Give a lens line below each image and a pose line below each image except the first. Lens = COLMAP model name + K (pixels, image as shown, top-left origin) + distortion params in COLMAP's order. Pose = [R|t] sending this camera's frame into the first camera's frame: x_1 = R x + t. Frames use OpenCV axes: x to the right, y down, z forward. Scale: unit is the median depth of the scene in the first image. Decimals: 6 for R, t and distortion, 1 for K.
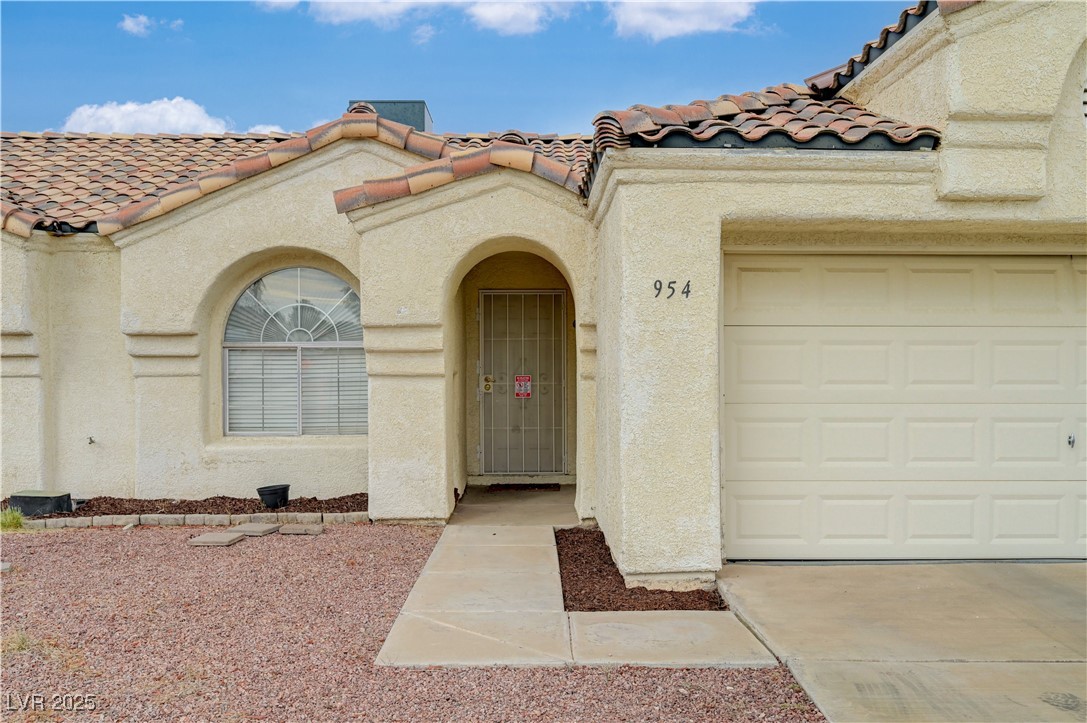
lens RADIAL K [[939.3, 0, 543.4], [0, 939.3, 359.8], [0, 0, 1]] dist [-0.009170, -0.001892]
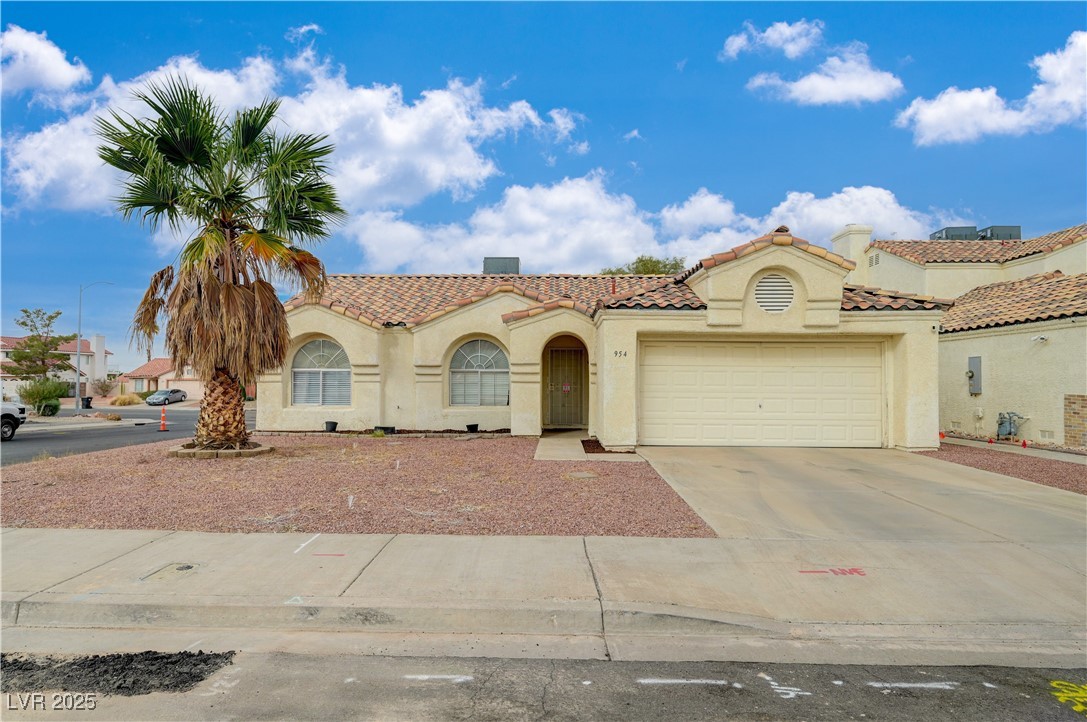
lens RADIAL K [[626.8, 0, 542.4], [0, 626.8, 367.9], [0, 0, 1]] dist [0.003037, 0.000052]
pose [[0.999340, 0.006407, -0.035766, -0.033883], [-0.007004, 0.999838, -0.016591, 0.005017], [0.035654, 0.016830, 0.999222, -0.791617]]
